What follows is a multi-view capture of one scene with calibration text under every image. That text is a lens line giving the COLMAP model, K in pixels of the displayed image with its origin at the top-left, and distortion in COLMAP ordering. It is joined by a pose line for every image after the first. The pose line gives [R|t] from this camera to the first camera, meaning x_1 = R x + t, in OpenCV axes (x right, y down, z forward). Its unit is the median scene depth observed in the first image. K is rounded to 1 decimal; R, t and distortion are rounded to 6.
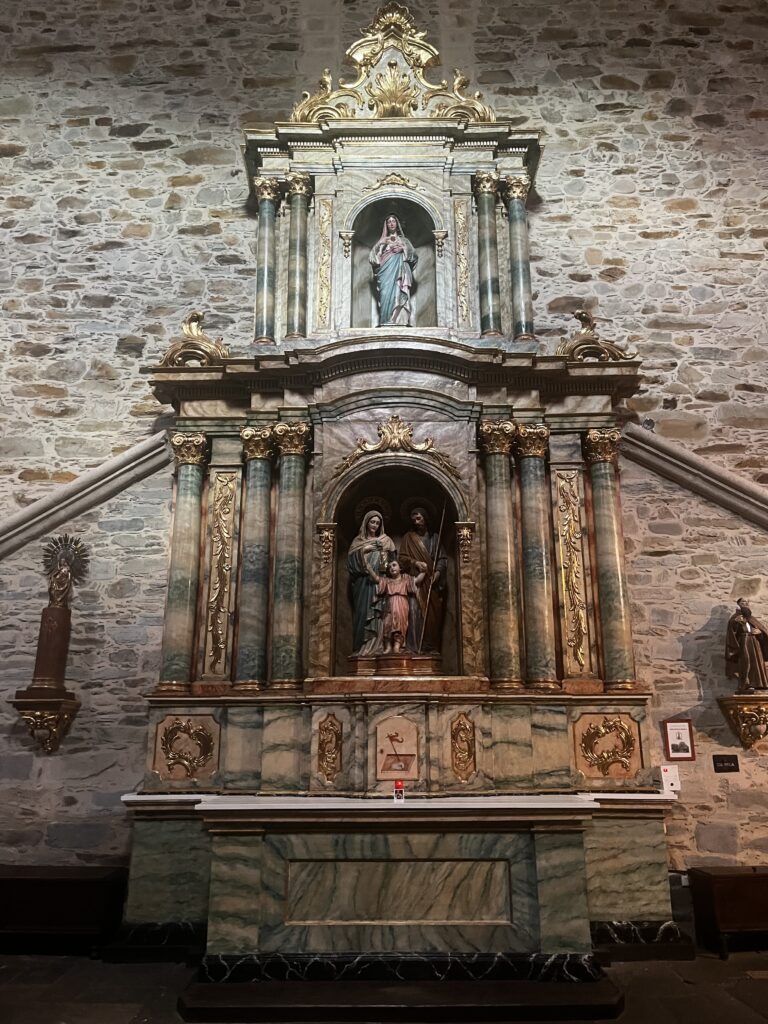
lens RADIAL K [[761.6, 0, 384.0], [0, 761.6, 512.0], [0, 0, 1]] dist [0.090330, -0.131298]
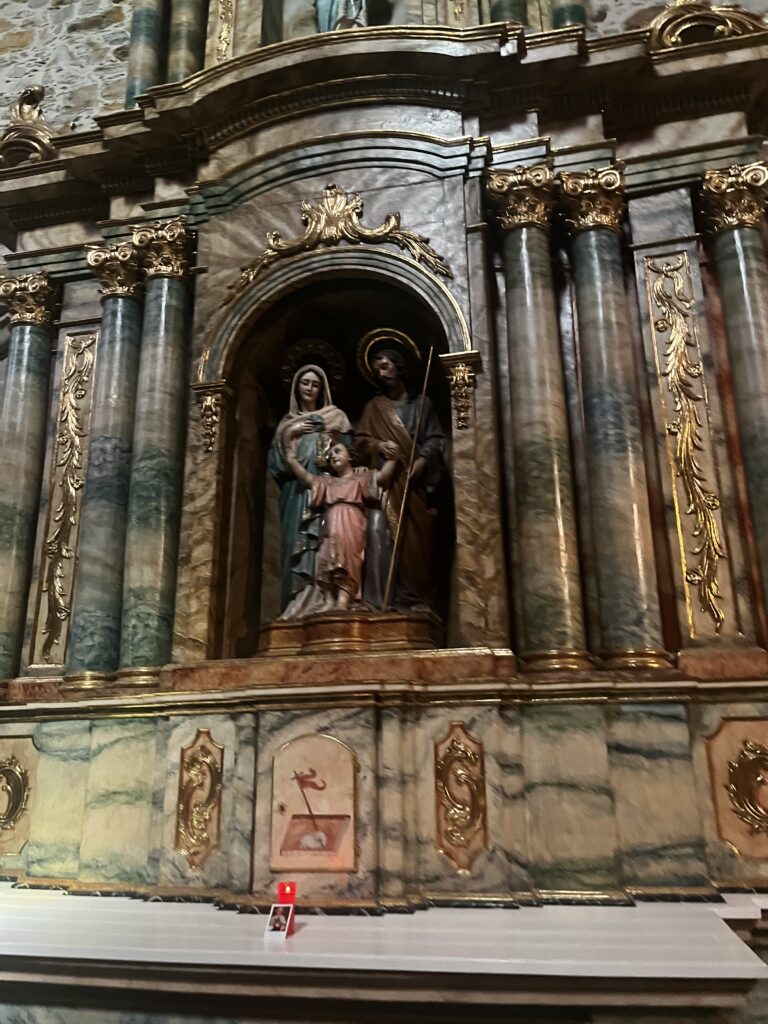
lens RADIAL K [[776.0, 0, 387.8], [0, 776.0, 497.3], [0, 0, 1]] dist [0.069895, -0.073212]
pose [[0.981670, -0.070915, -0.176905, 0.147283], [0.067706, 0.997414, -0.024119, 0.121549], [0.178158, 0.011699, 0.983932, 0.478448]]
